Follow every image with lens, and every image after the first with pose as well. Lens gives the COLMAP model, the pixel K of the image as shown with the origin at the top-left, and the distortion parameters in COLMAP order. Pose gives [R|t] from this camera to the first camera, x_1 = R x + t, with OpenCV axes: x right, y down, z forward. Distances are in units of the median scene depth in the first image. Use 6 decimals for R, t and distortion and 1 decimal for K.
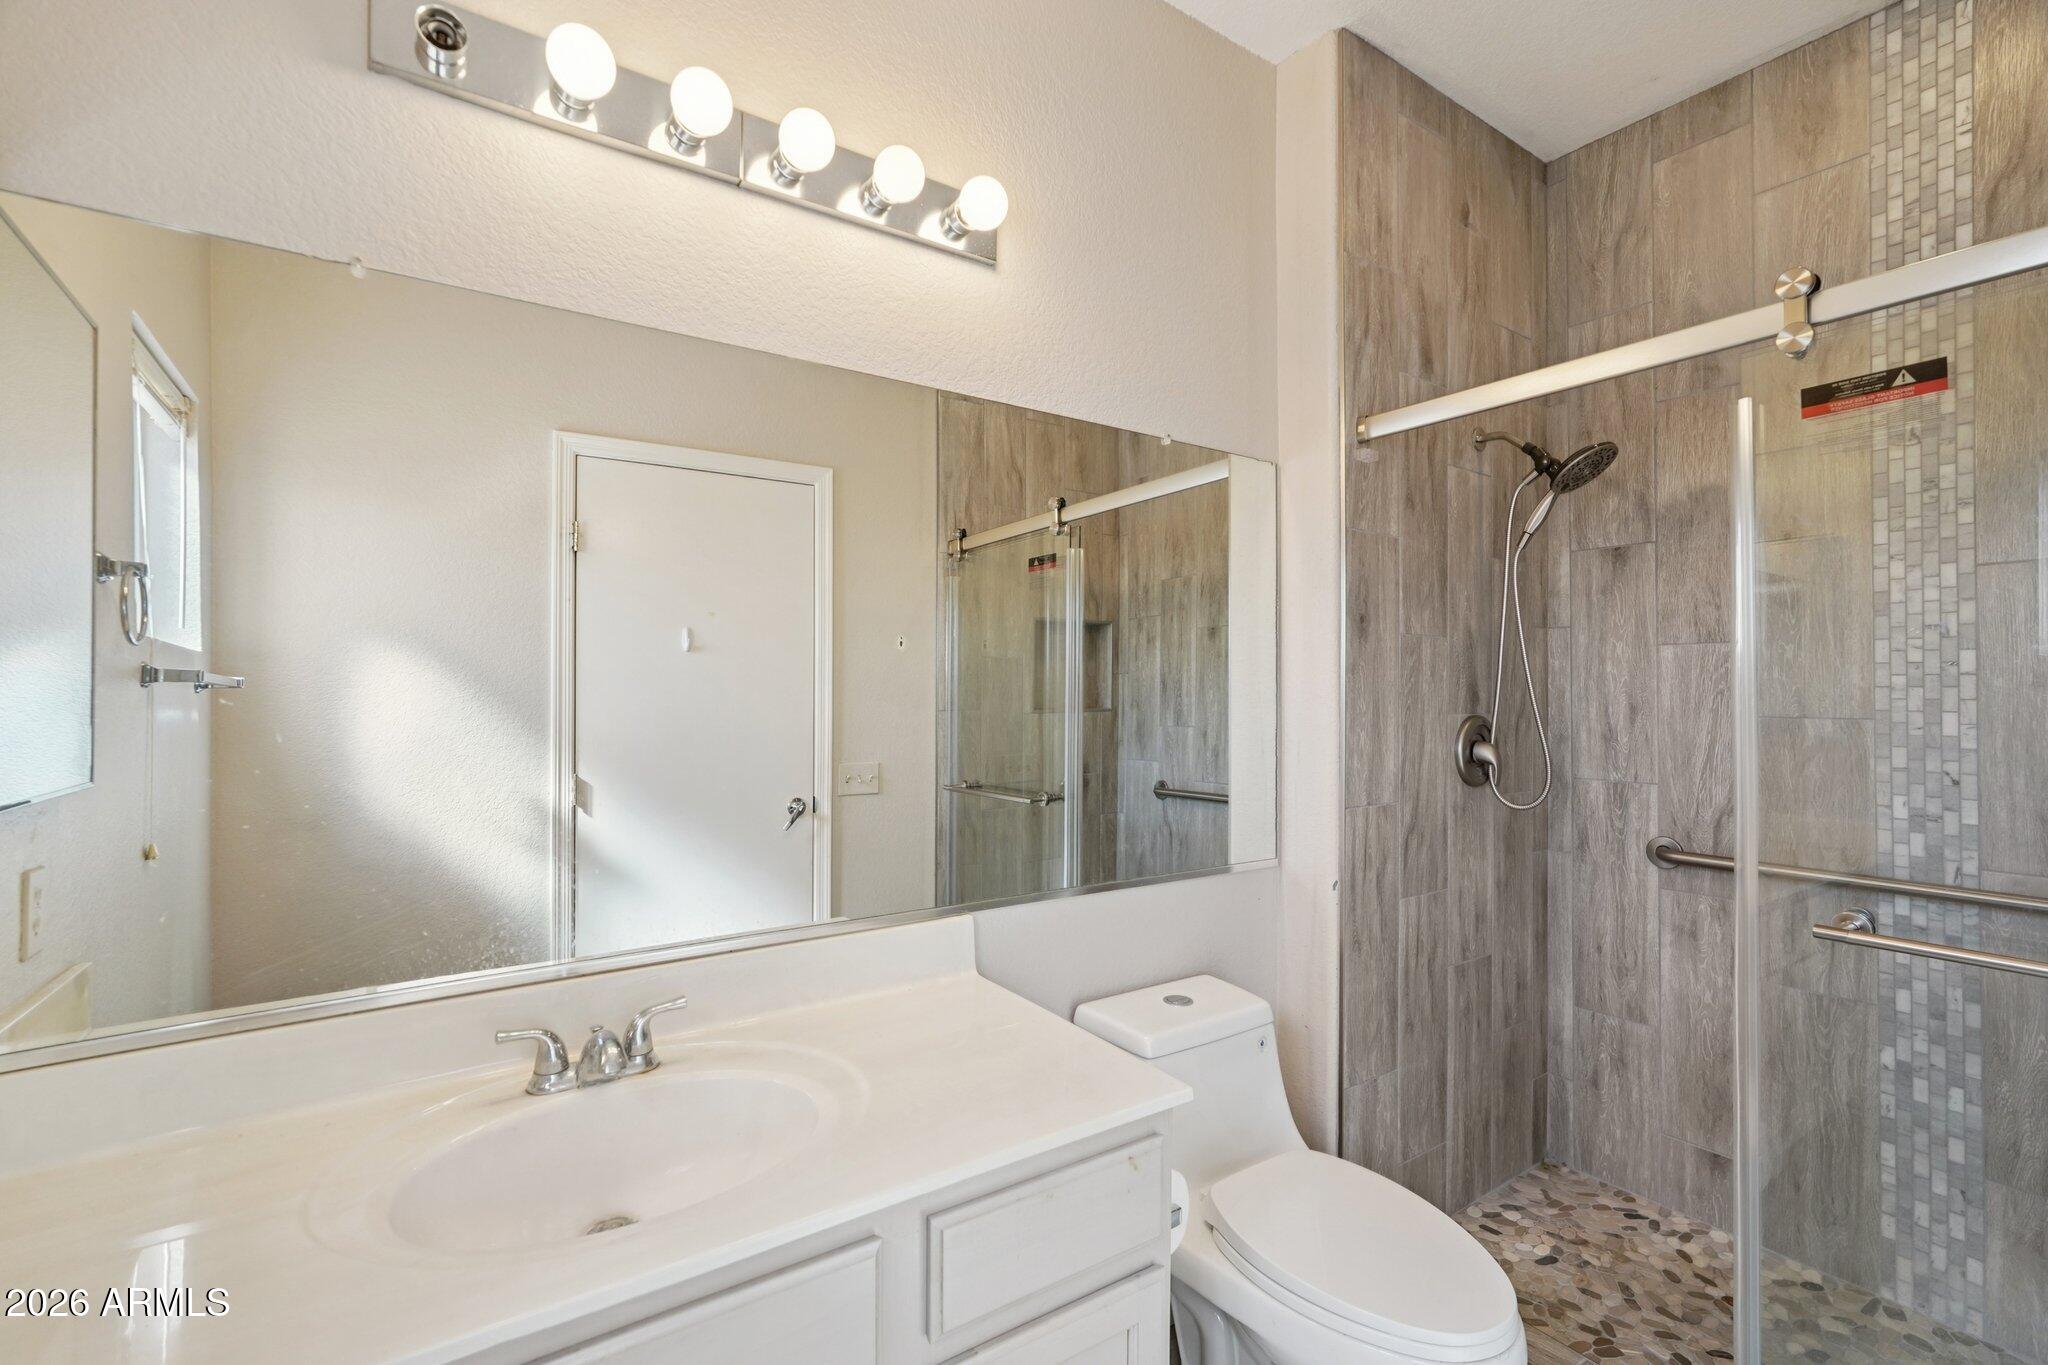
lens RADIAL K [[903.0, 0, 1025.0], [0, 903.0, 694.0], [0, 0, 1]] dist [-0.003191, 0.001206]
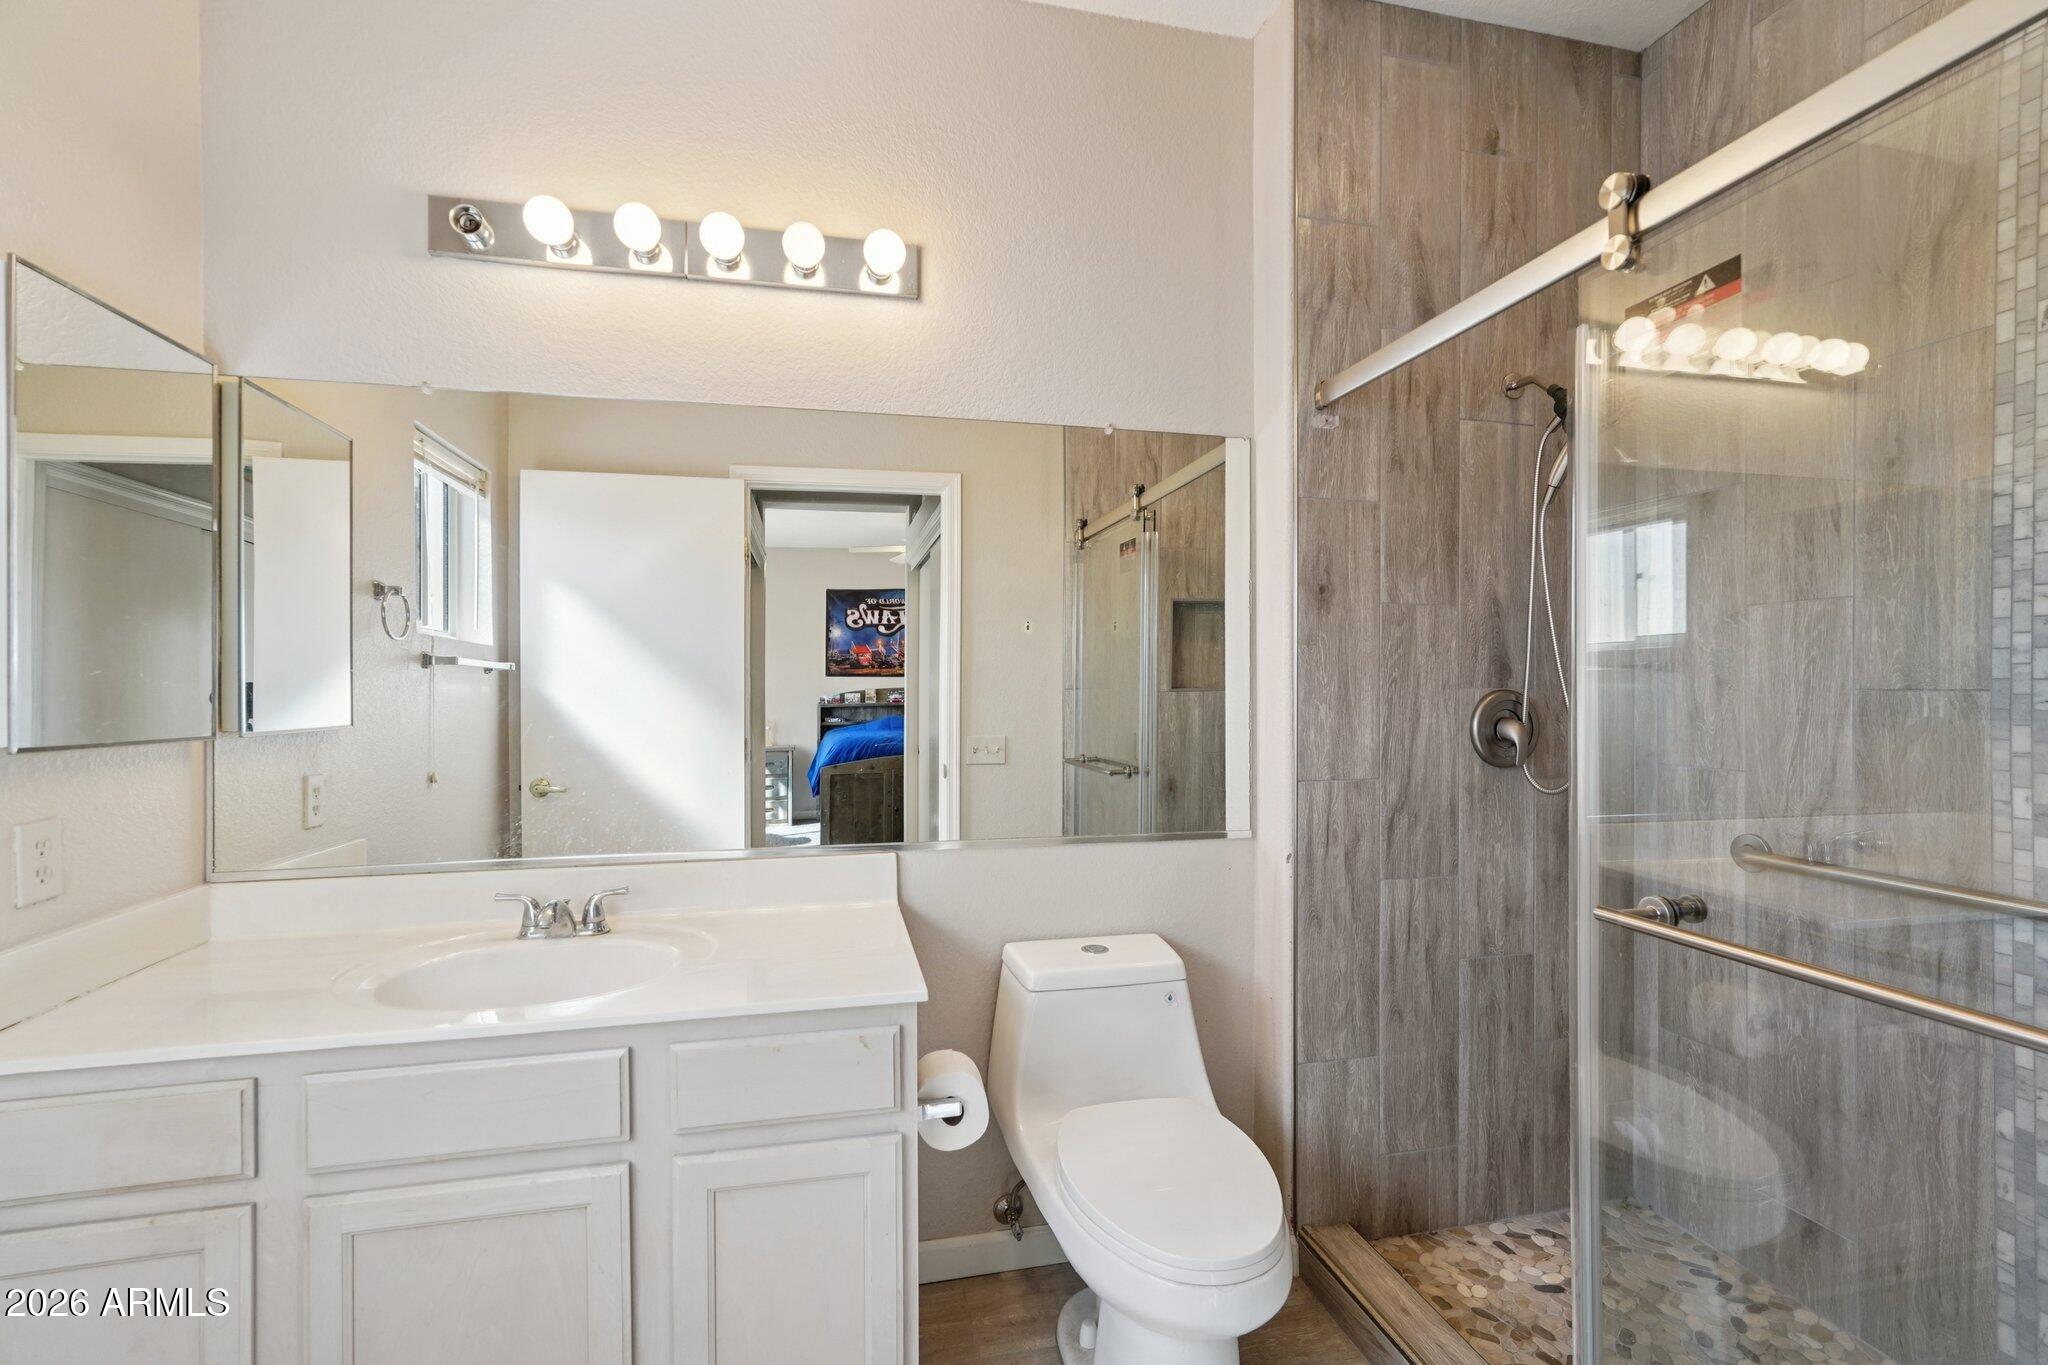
lens RADIAL K [[903.0, 0, 1024.1], [0, 903.0, 694.8], [0, 0, 1]] dist [-0.003191, 0.001206]
pose [[0.929847, 0.000950, -0.367945, 0.410209], [0.002741, 0.999951, 0.009509, 0.020172], [0.367936, -0.009850, 0.929799, -0.030609]]
